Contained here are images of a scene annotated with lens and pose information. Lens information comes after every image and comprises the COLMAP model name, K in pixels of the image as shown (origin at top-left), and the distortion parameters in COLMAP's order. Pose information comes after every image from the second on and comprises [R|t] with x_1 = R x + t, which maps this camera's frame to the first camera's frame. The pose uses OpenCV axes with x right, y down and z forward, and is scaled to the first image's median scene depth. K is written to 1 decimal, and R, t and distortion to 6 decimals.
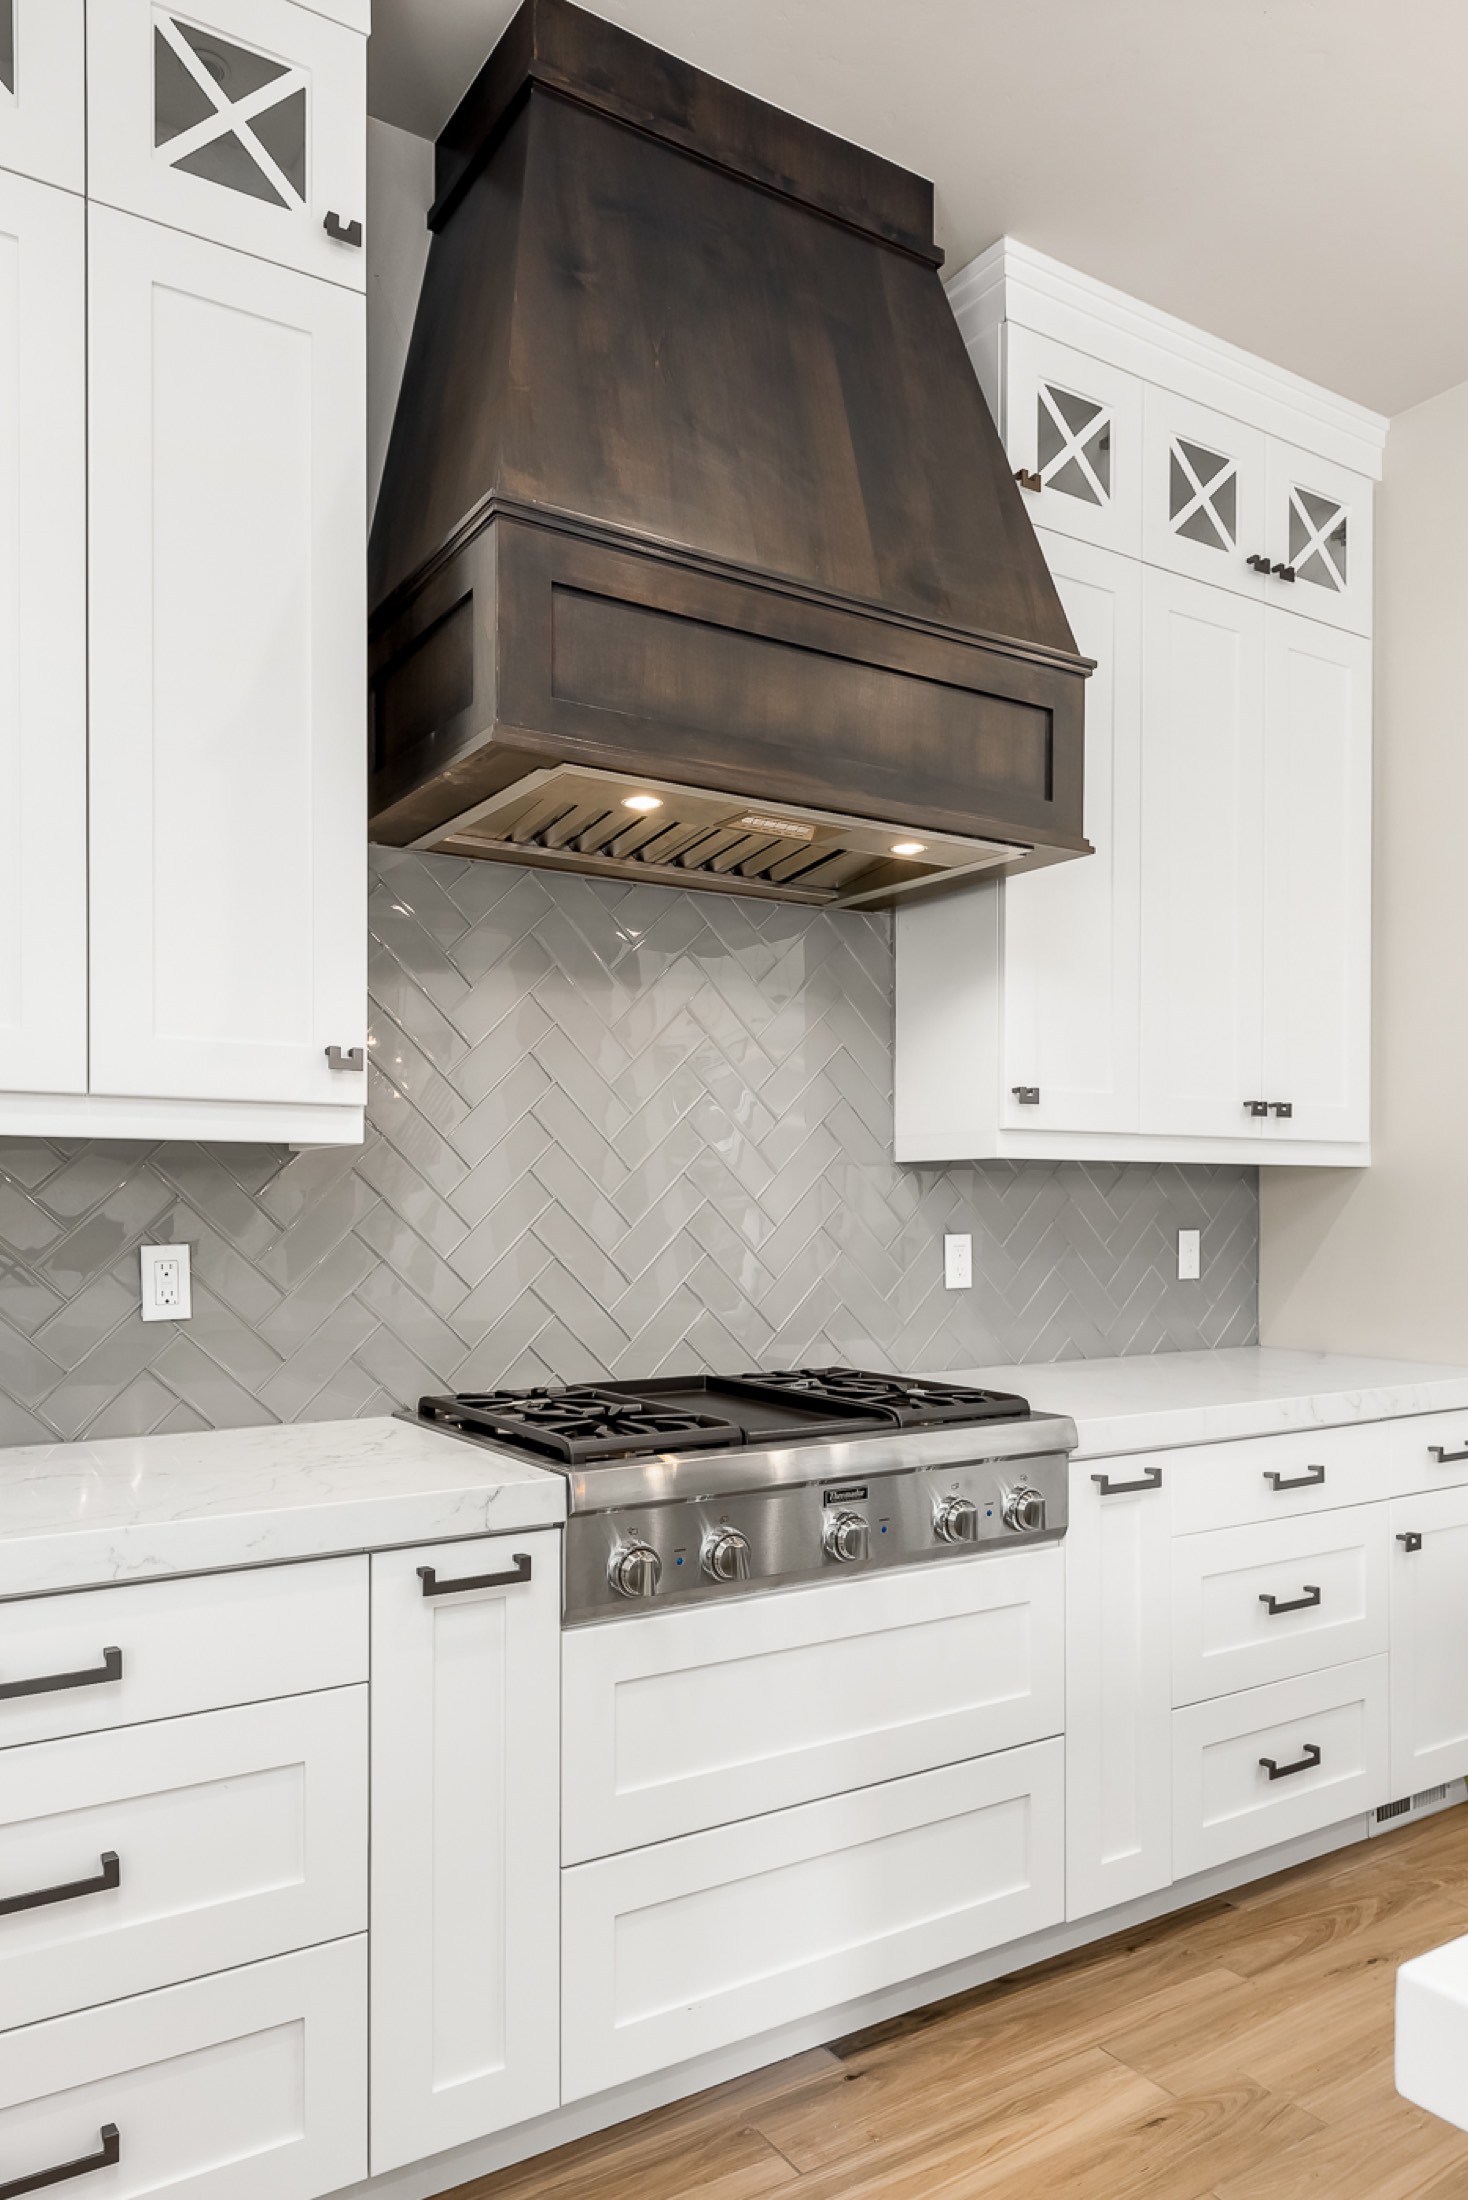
lens RADIAL K [[1454.0, 0, 710.2], [0, 1454.0, 1216.2], [0, 0, 1]] dist [0.018718, -0.012846]
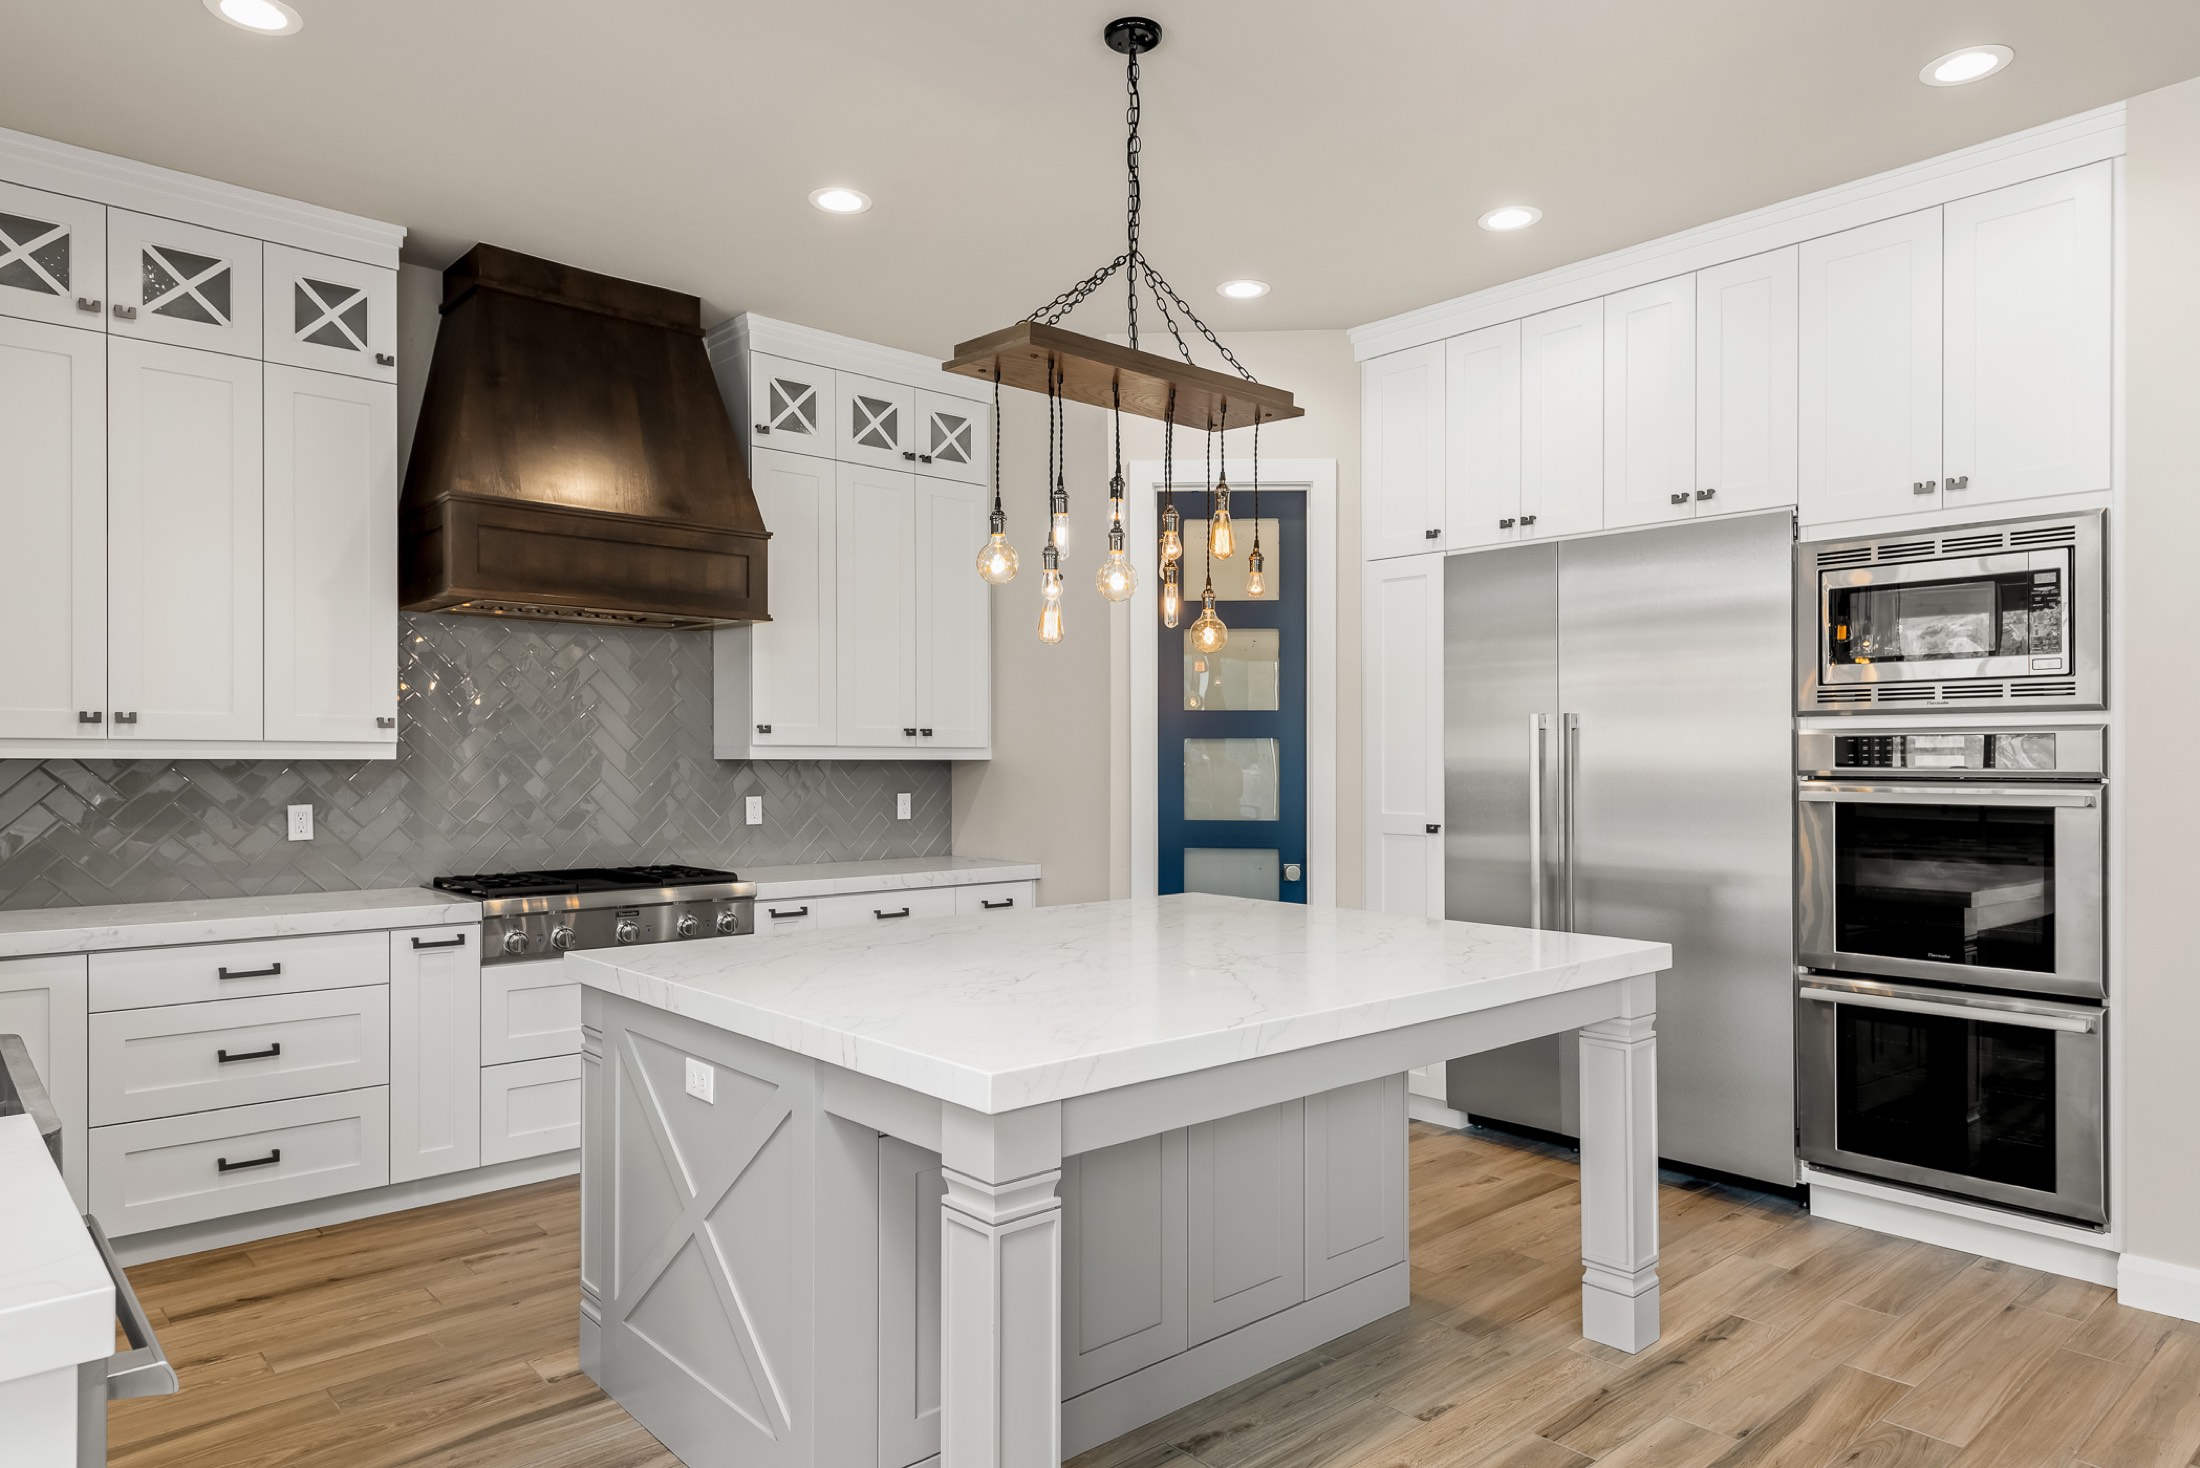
lens RADIAL K [[1347.6, 0, 1099.5], [0, 1347.6, 769.0], [0, 0, 1]] dist [0.026648, -0.019758]
pose [[0.985846, 0.000047, 0.167654, 0.421140], [0.000127, 0.999999, -0.001029, -0.029322], [-0.167654, 0.001035, 0.985845, -1.088309]]
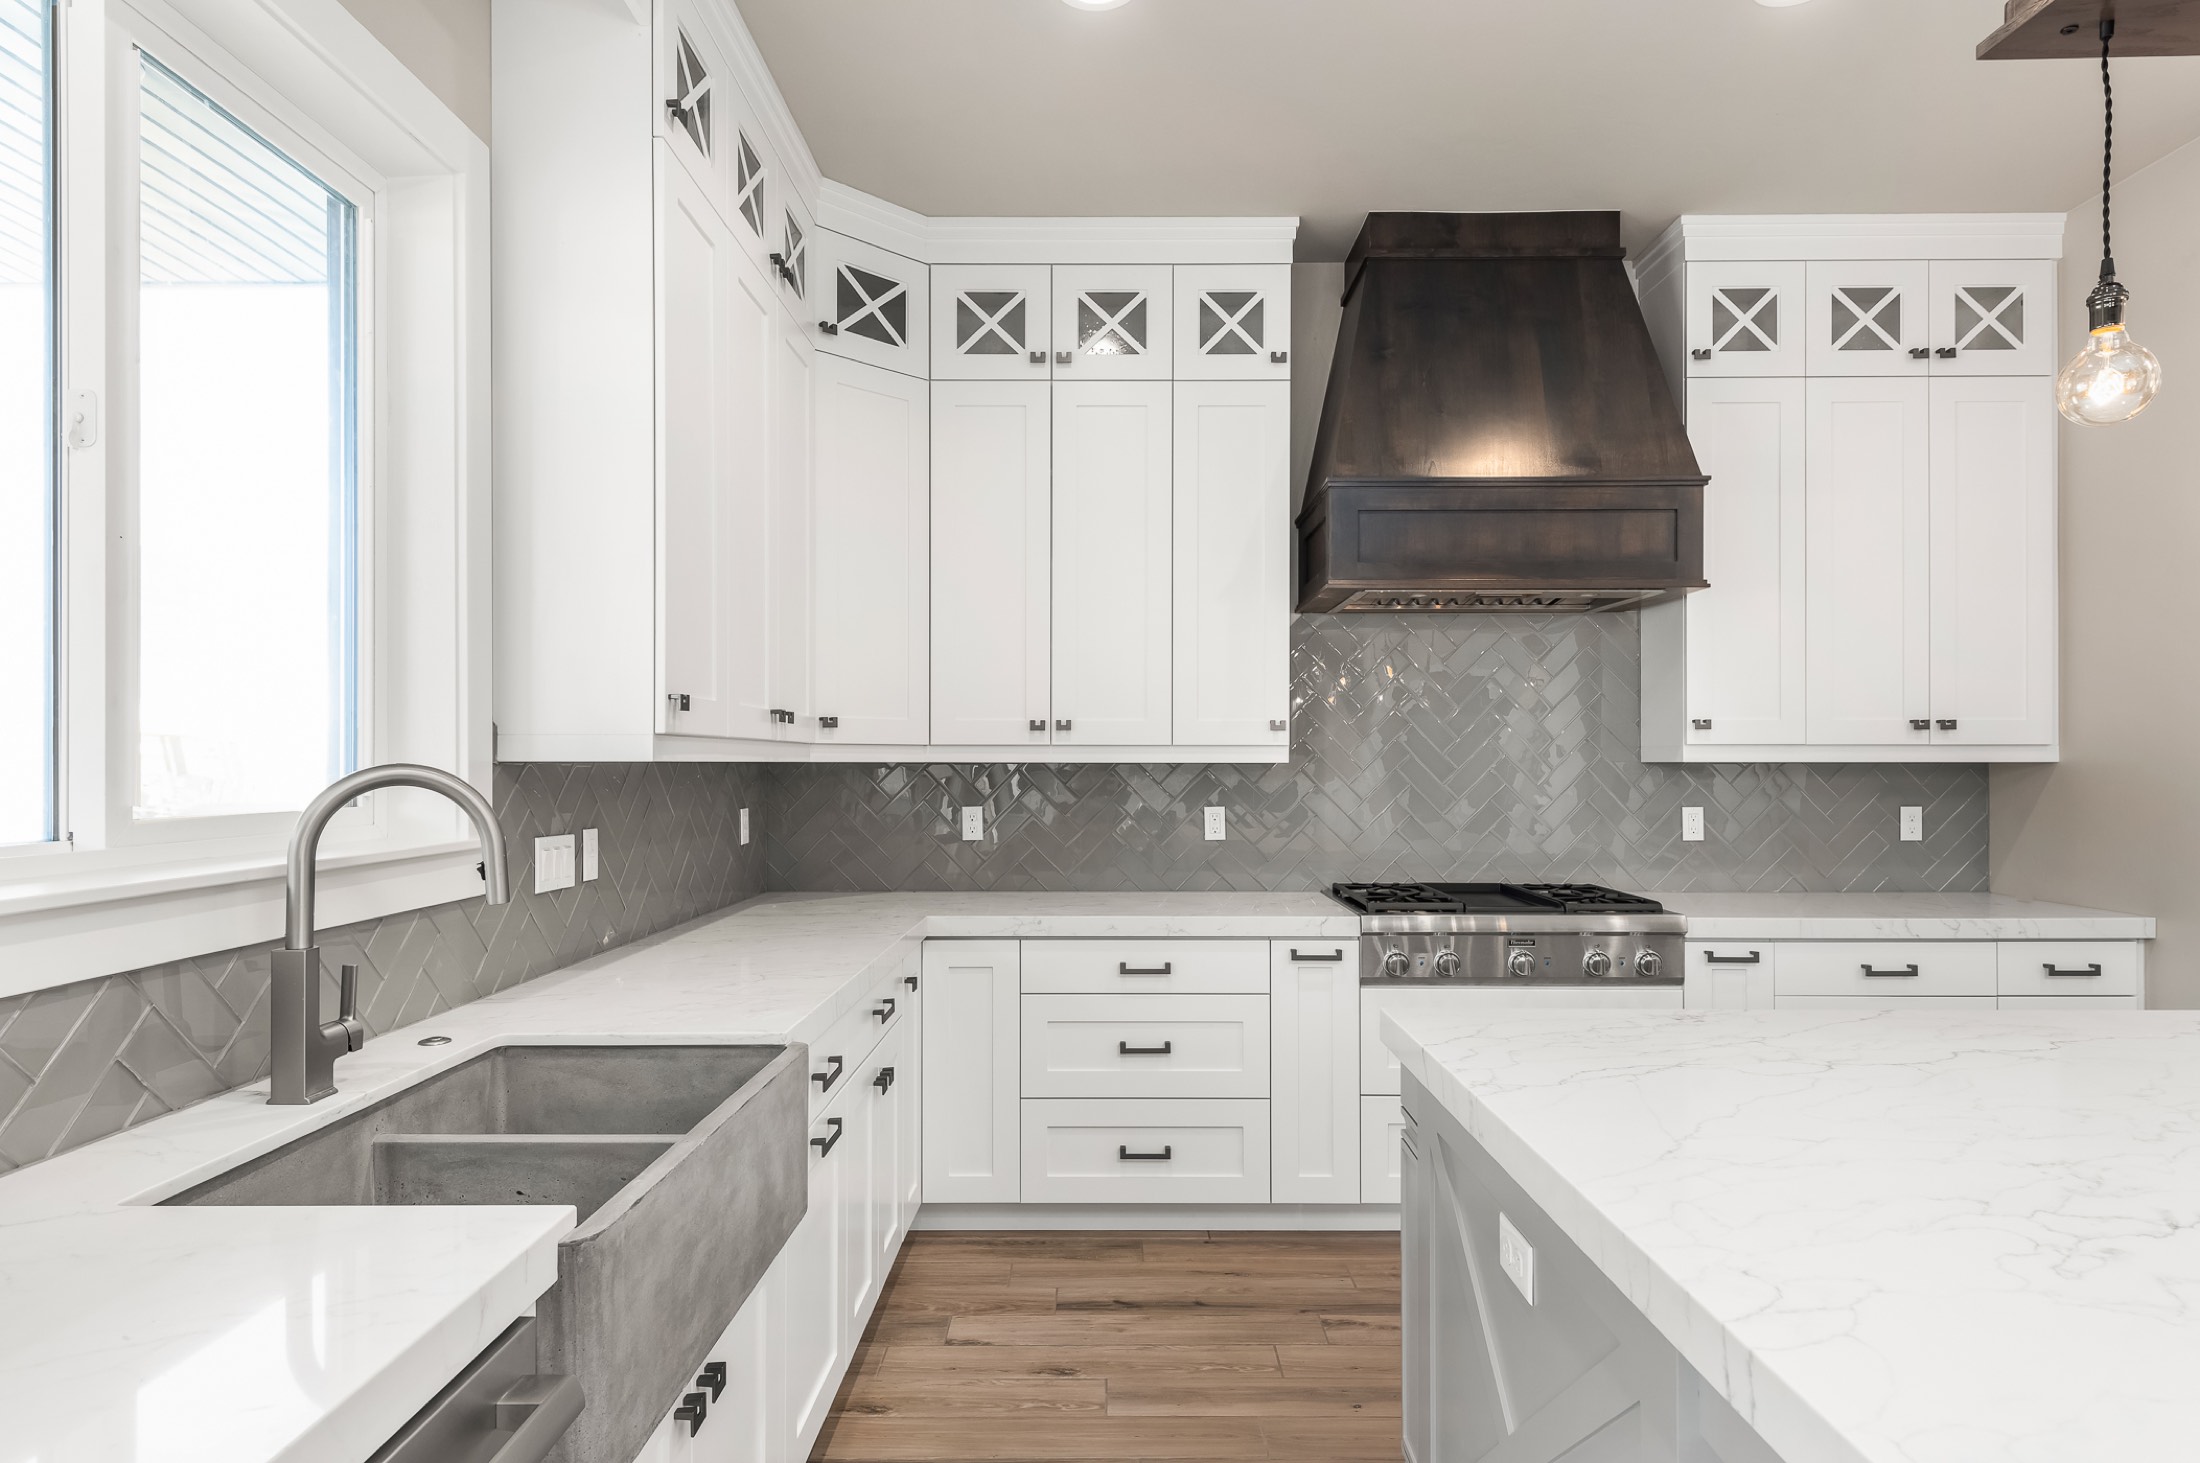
lens RADIAL K [[1211.3, 0, 1095.0], [0, 1211.3, 762.7], [0, 0, 1]] dist [0.017596, -0.009066]
pose [[0.841117, -0.000400, -0.540853, 0.444927], [-0.003892, 0.999969, -0.006792, -0.032219], [0.540839, 0.007818, 0.841090, -0.612765]]
